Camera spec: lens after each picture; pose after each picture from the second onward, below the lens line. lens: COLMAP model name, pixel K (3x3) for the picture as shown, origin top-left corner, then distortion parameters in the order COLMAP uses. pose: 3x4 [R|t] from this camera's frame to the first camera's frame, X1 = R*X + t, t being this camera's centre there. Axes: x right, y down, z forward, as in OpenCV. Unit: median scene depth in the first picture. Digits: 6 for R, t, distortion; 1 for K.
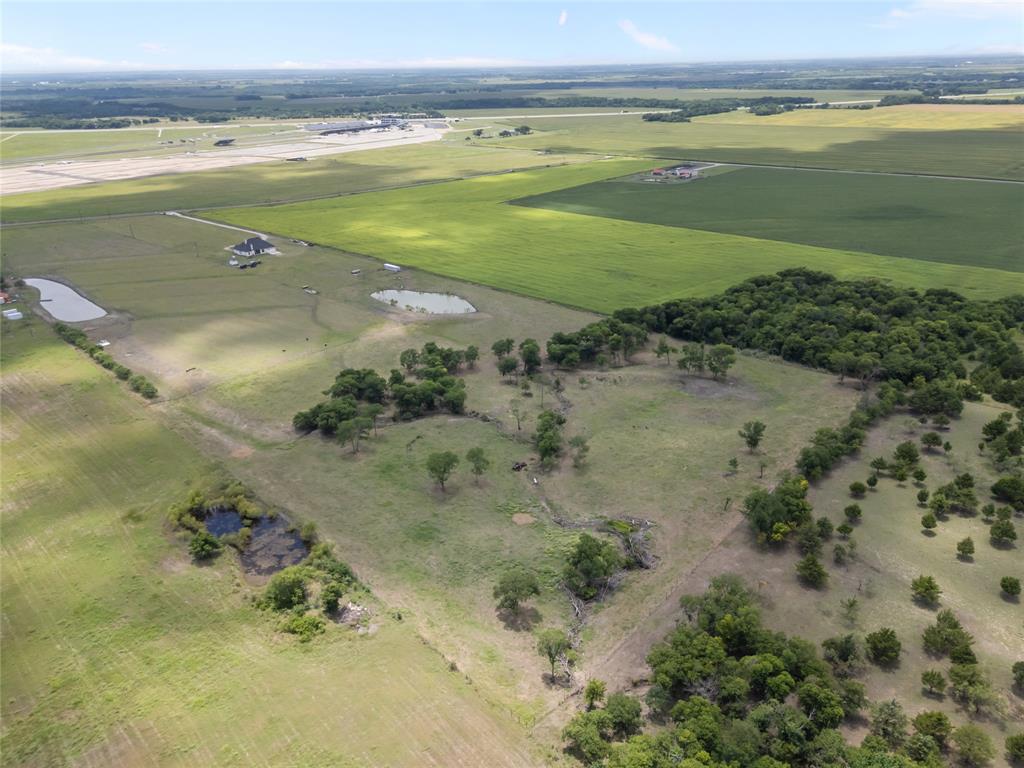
lens RADIAL K [[753.5, 0, 512.0], [0, 753.5, 384.0], [0, 0, 1]] dist [0.063471, -0.053209]
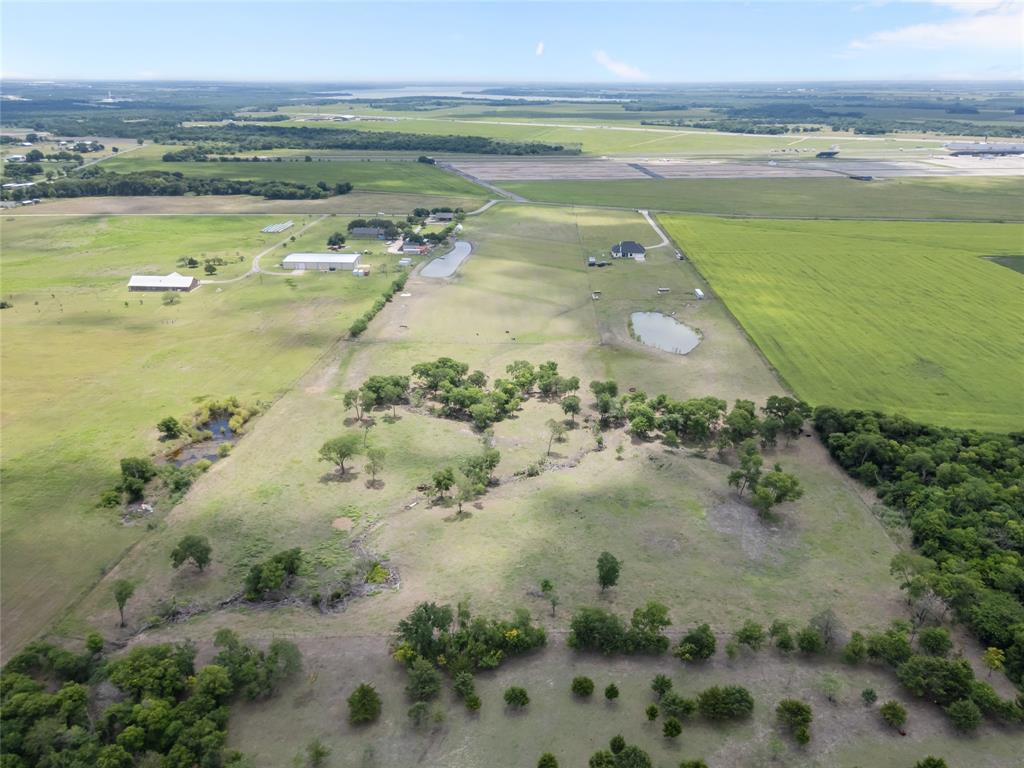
lens RADIAL K [[753.5, 0, 512.0], [0, 753.5, 384.0], [0, 0, 1]] dist [0.063471, -0.053209]
pose [[0.646177, 0.304047, -0.700007, 0.420059], [-0.311232, 0.942463, 0.122059, -0.099970], [0.696843, 0.138993, 0.703627, 0.211384]]
